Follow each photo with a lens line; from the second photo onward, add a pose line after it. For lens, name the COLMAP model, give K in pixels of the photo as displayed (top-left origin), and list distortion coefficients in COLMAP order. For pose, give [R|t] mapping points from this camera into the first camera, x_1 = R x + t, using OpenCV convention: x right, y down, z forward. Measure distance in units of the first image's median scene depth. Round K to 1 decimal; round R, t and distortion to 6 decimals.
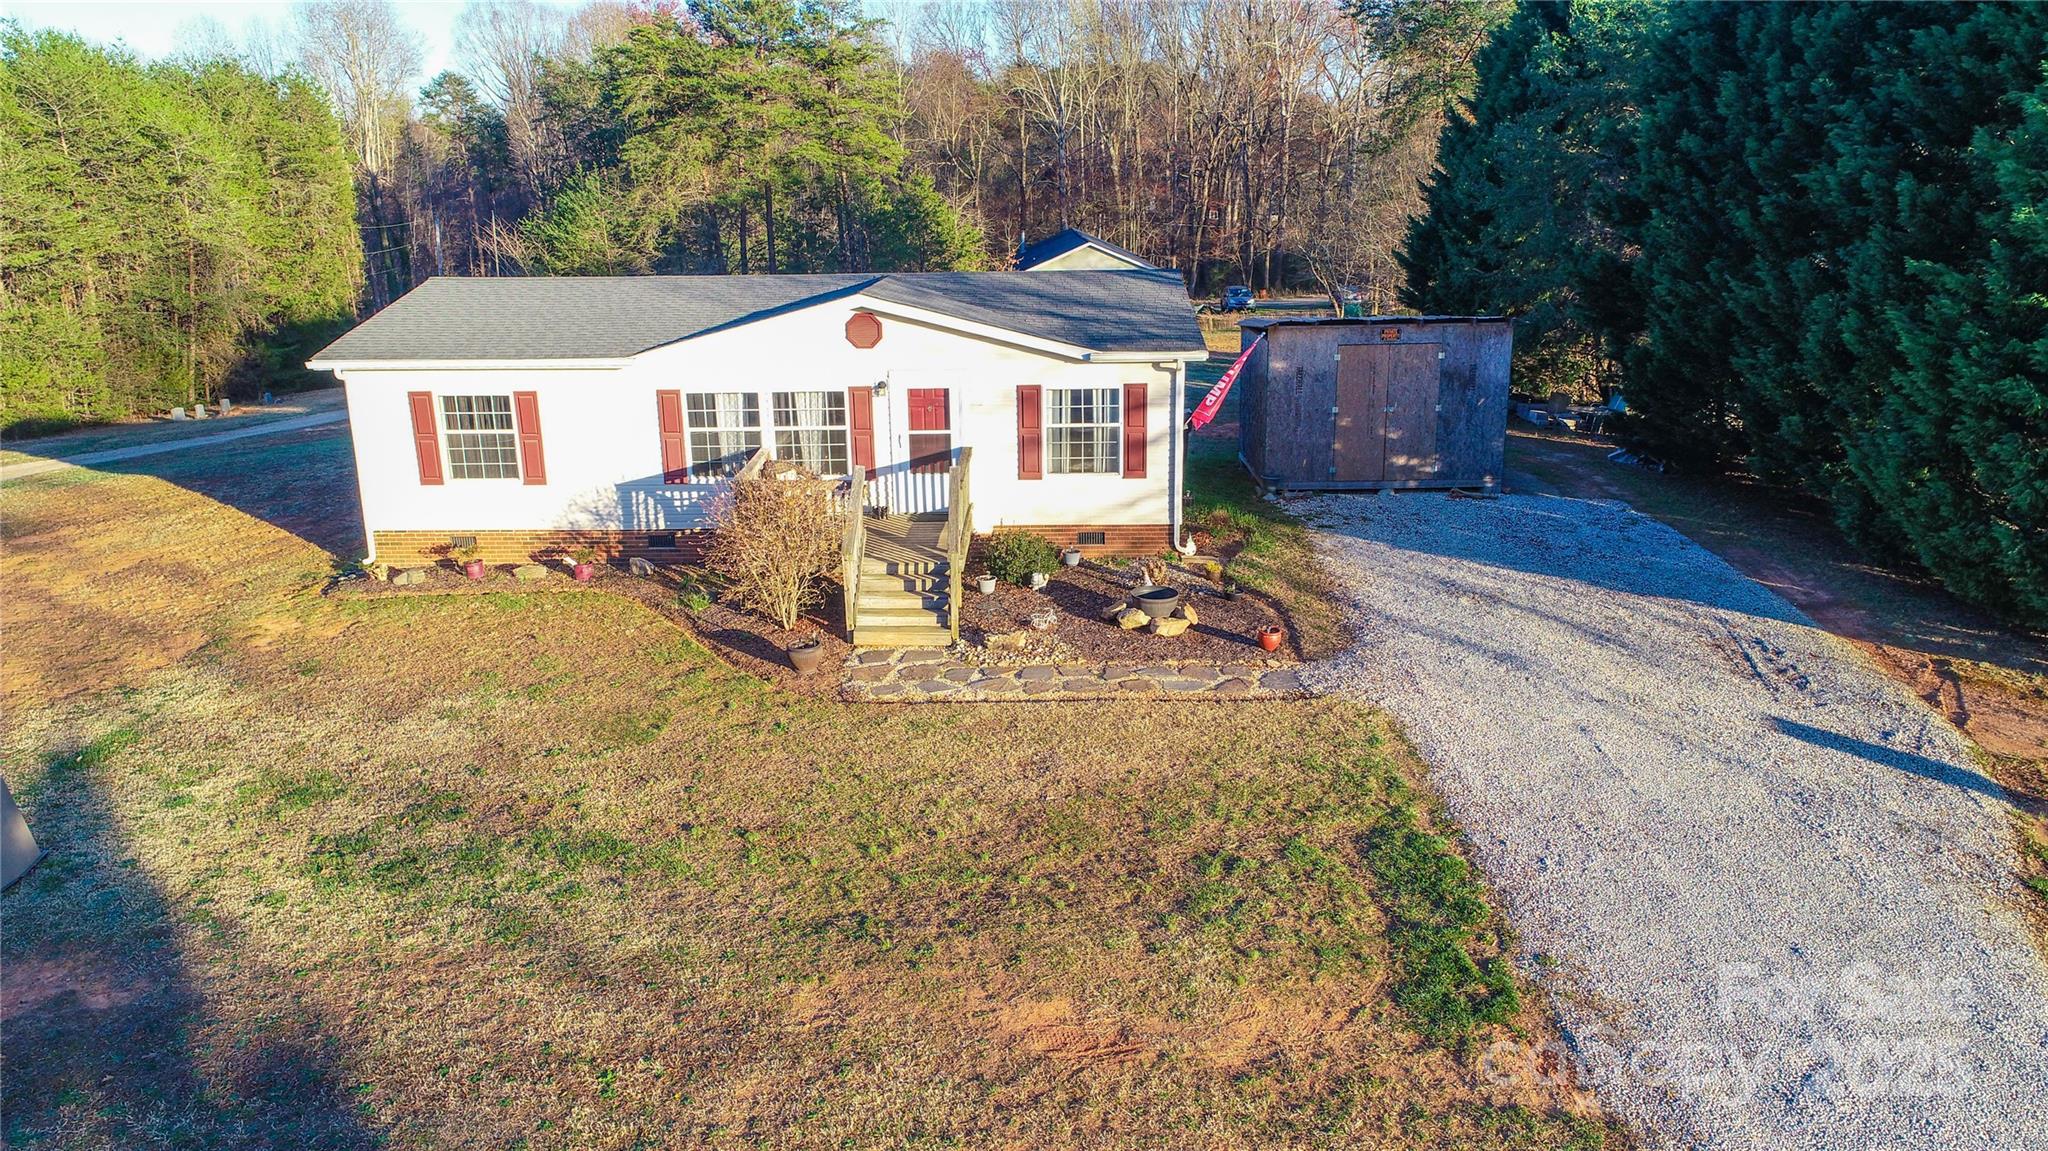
lens RADIAL K [[1382.9, 0, 1024.0], [0, 1382.9, 575.5], [0, 0, 1]] dist [-0.009865, 0.000130]
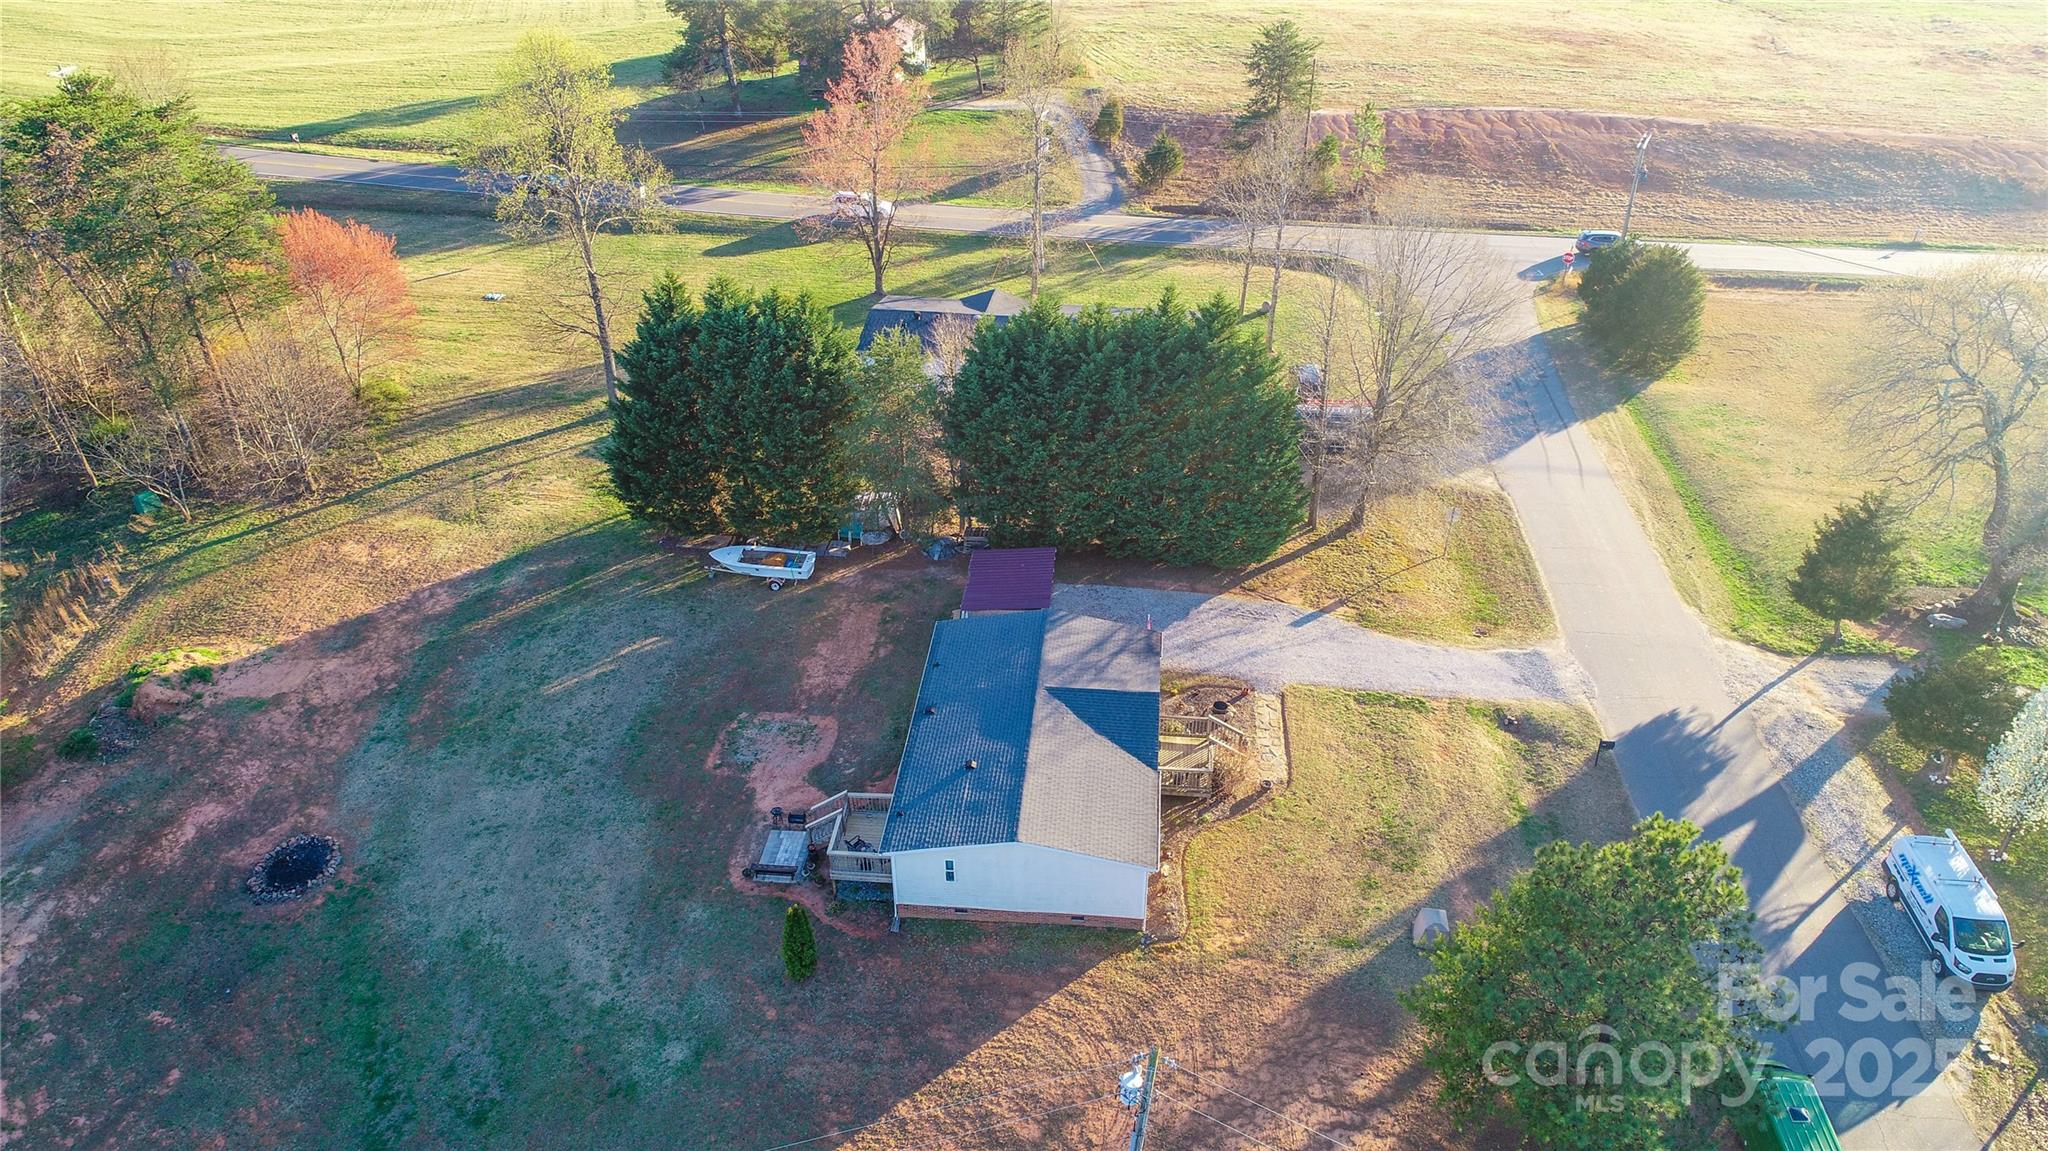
lens RADIAL K [[1382.9, 0, 1024.0], [0, 1382.9, 575.5], [0, 0, 1]] dist [-0.009865, 0.000130]
pose [[0.081127, -0.533539, 0.841875, -2.837250], [0.278072, 0.823237, 0.494931, -2.231156], [-0.957128, 0.193950, 0.215149, 0.846609]]
